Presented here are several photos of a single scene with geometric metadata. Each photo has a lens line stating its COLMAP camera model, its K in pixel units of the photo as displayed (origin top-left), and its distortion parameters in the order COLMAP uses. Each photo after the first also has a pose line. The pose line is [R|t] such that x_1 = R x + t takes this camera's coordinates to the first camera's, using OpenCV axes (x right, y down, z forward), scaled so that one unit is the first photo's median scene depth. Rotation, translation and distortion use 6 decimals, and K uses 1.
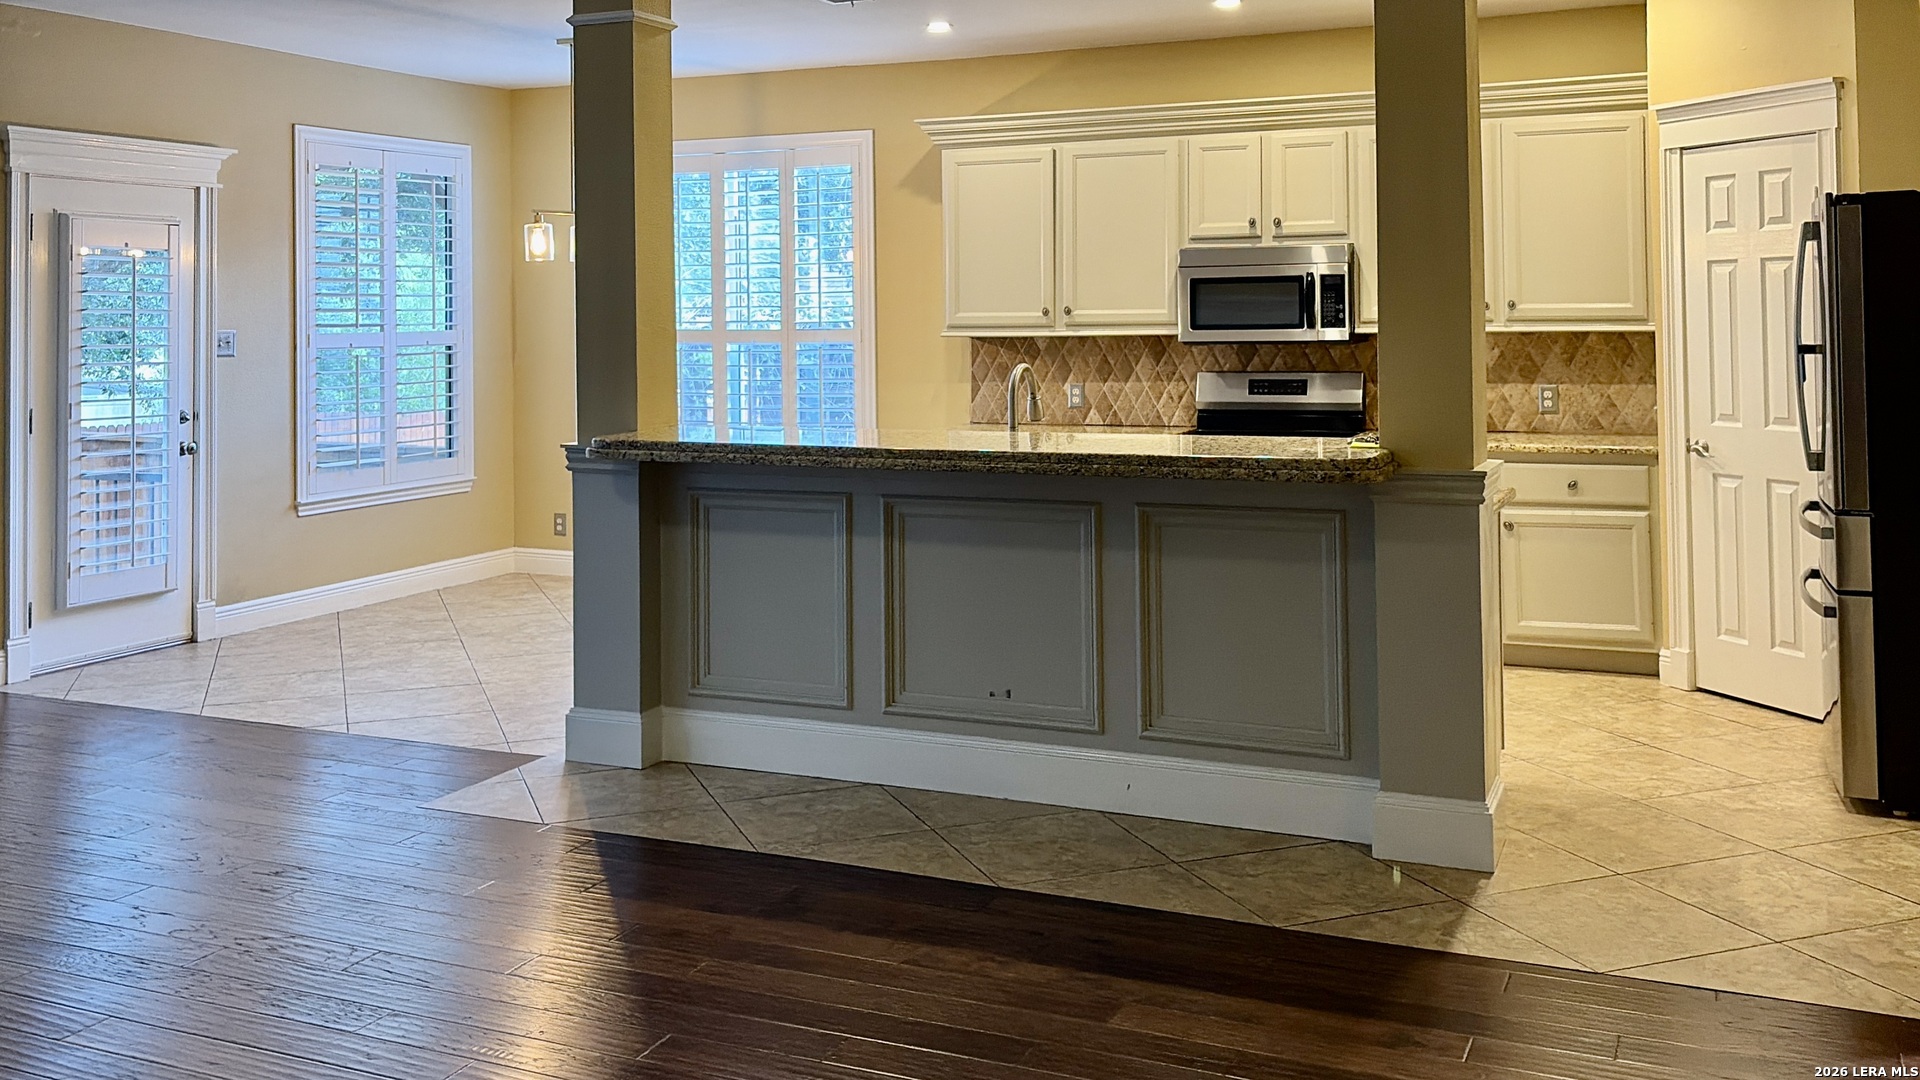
lens RADIAL K [[1636.8, 0, 963.6], [0, 1636.8, 549.8], [0, 0, 1]] dist [0.069483, -0.071193]
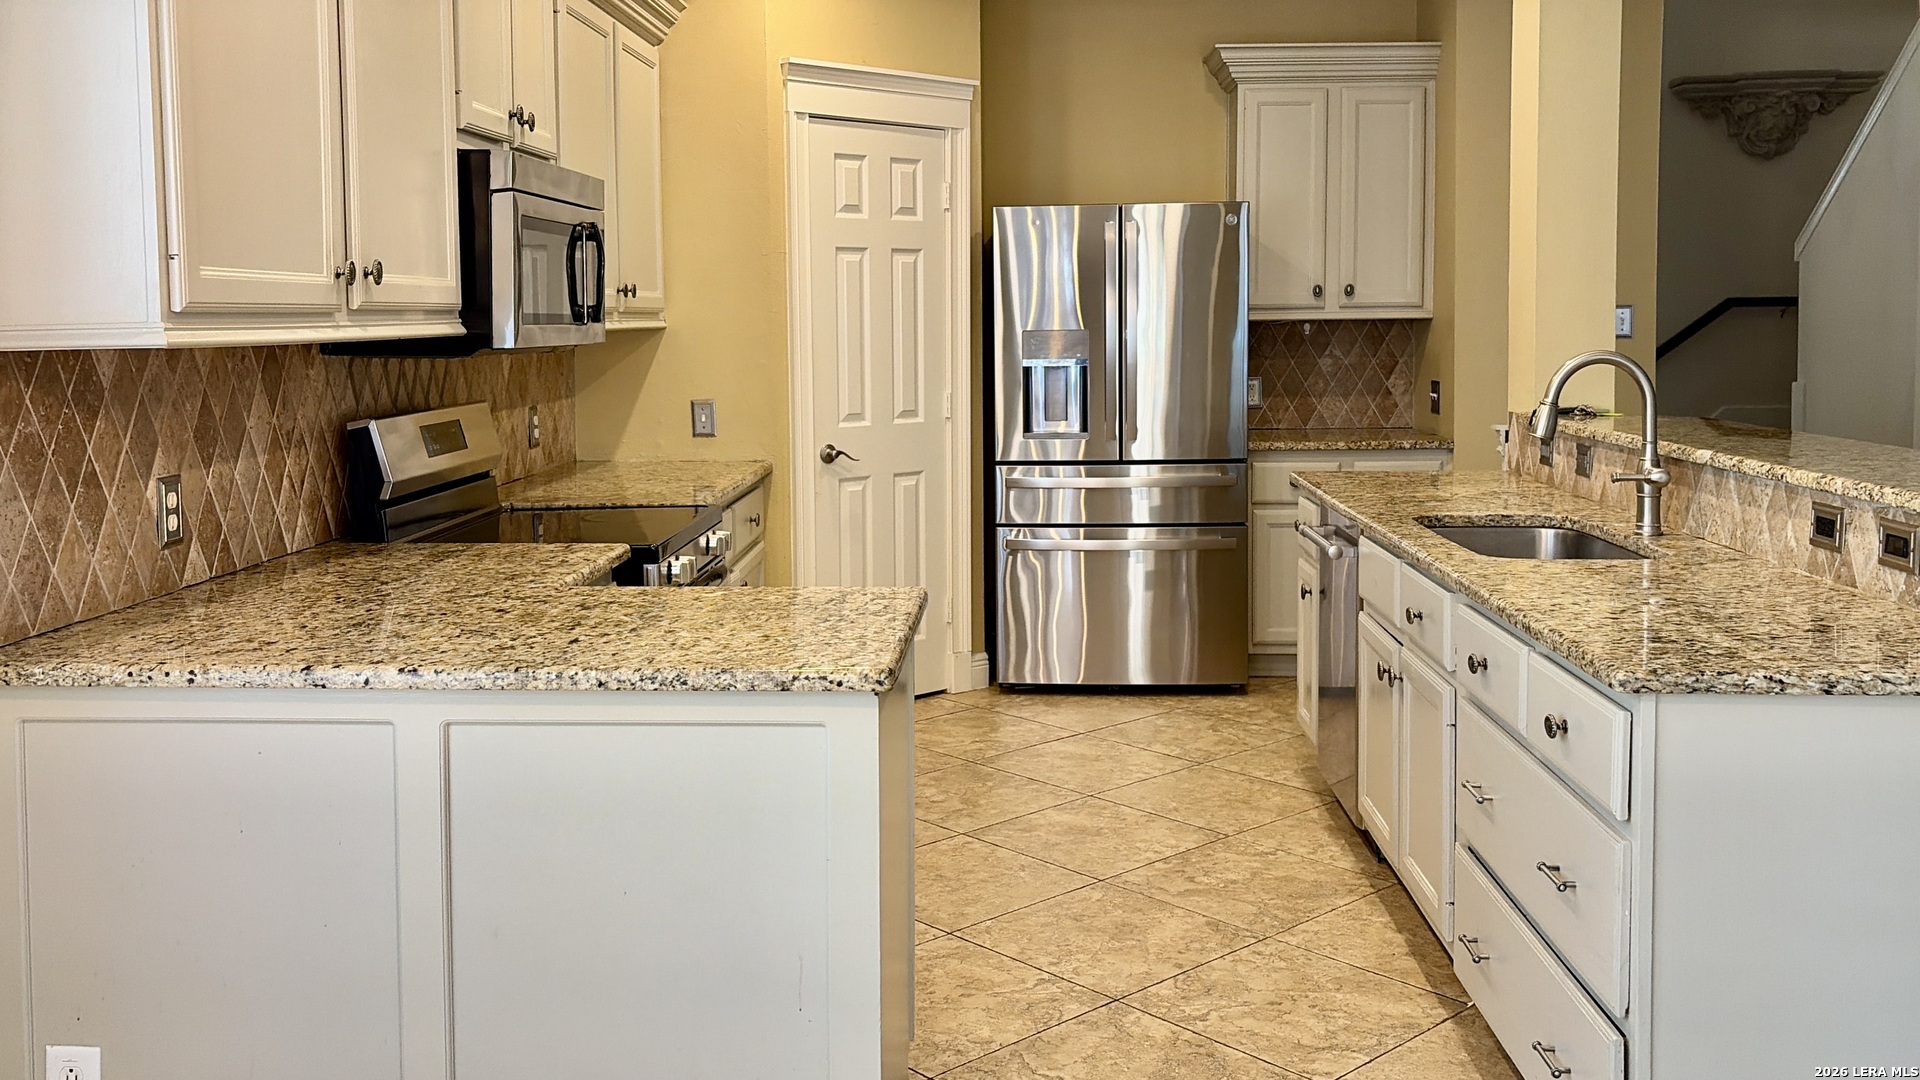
lens RADIAL K [[1693.5, 0, 960.7], [0, 1693.5, 503.5], [0, 0, 1]] dist [0.035432, -0.003277]
pose [[-0.362933, -0.091772, 0.927285, -0.395448], [0.142386, 0.977990, 0.152519, -0.150291], [-0.920872, 0.187387, -0.341878, 1.139325]]
